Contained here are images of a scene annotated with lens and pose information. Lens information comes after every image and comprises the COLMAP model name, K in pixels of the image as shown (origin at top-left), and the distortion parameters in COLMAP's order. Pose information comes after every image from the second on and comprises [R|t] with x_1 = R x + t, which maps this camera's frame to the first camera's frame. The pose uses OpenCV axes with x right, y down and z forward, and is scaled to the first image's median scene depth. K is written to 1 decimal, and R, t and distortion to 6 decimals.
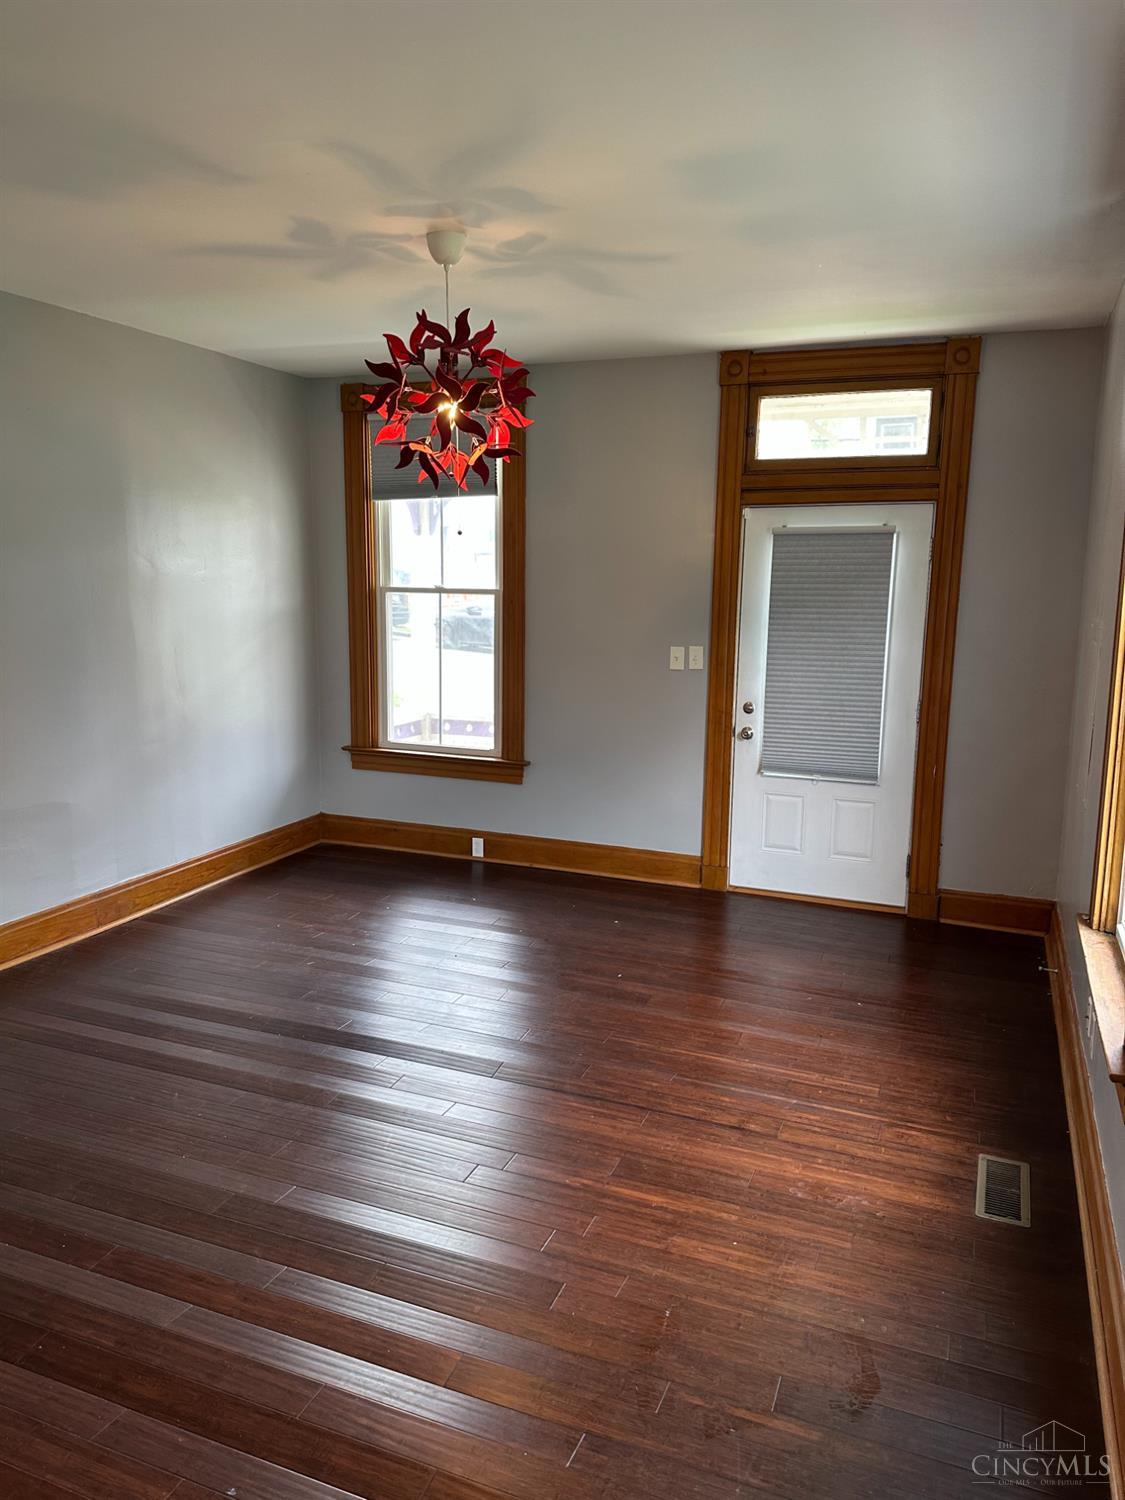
lens RADIAL K [[1069.9, 0, 562.5], [0, 1069.9, 750.0], [0, 0, 1]] dist [0.002818, 0.000714]
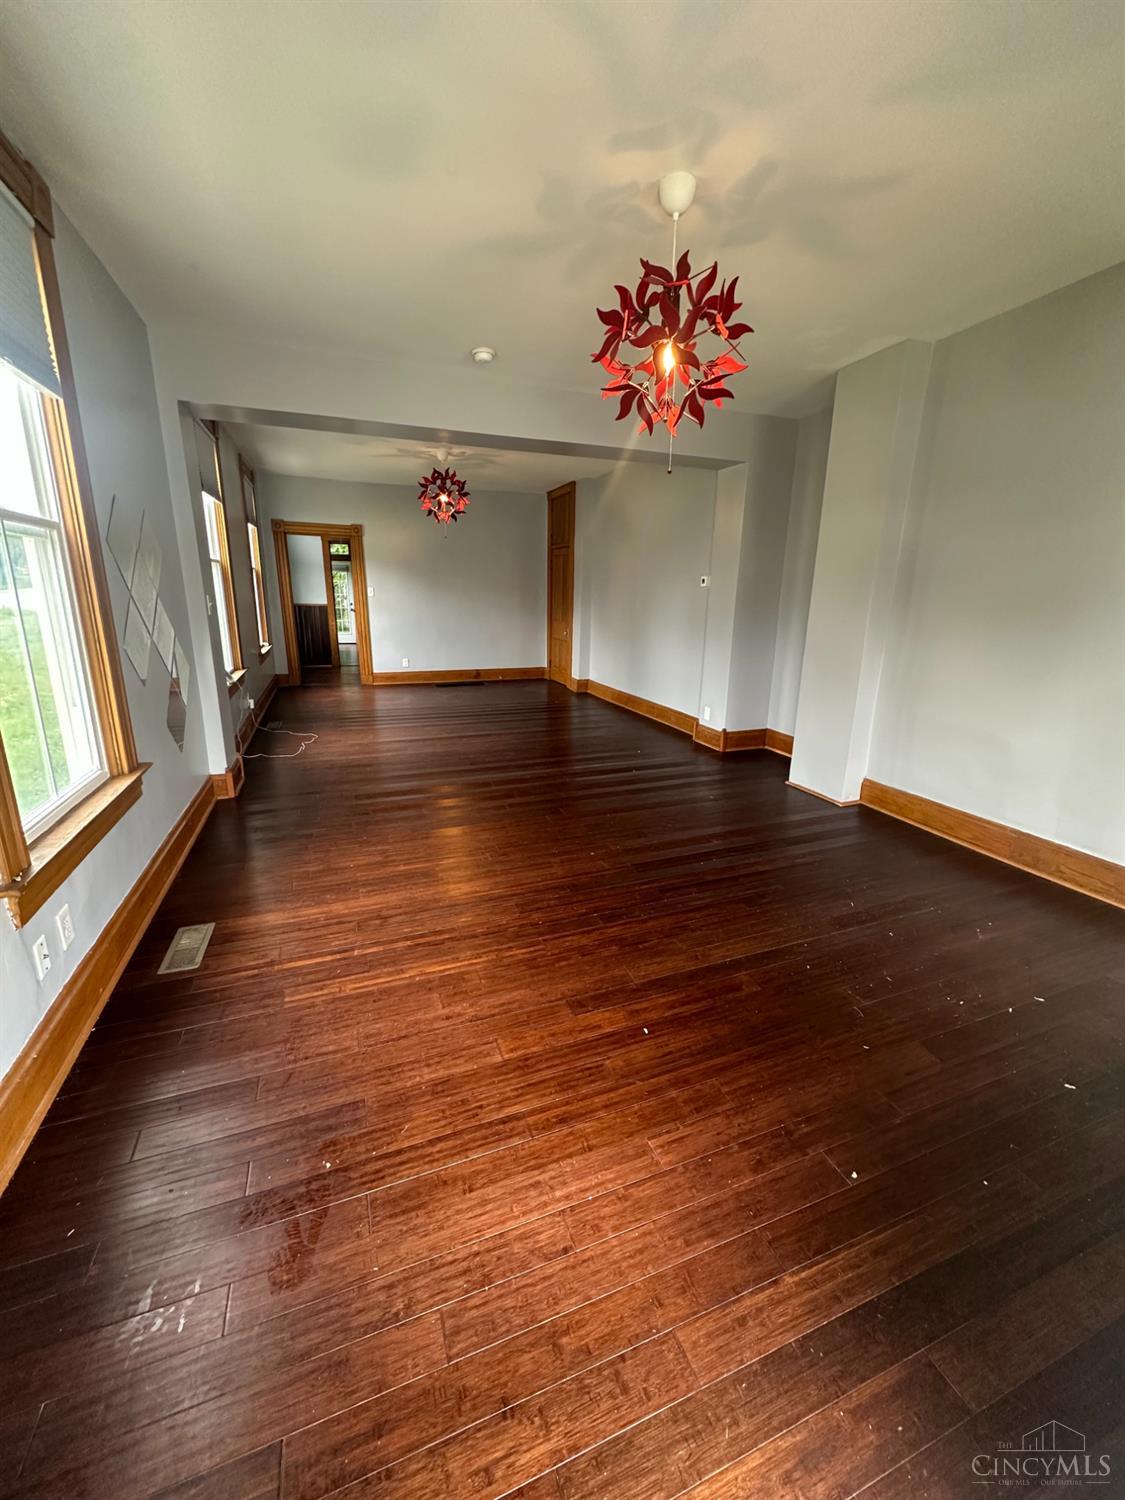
lens RADIAL K [[602.3, 0, 560.5], [0, 602.3, 743.5], [0, 0, 1]] dist [0.003276, 0.000386]
pose [[-0.742085, 0.151173, -0.653037, 0.487592], [-0.122276, 0.927360, 0.353626, -0.177811], [0.659059, 0.342271, -0.669695, 1.636137]]
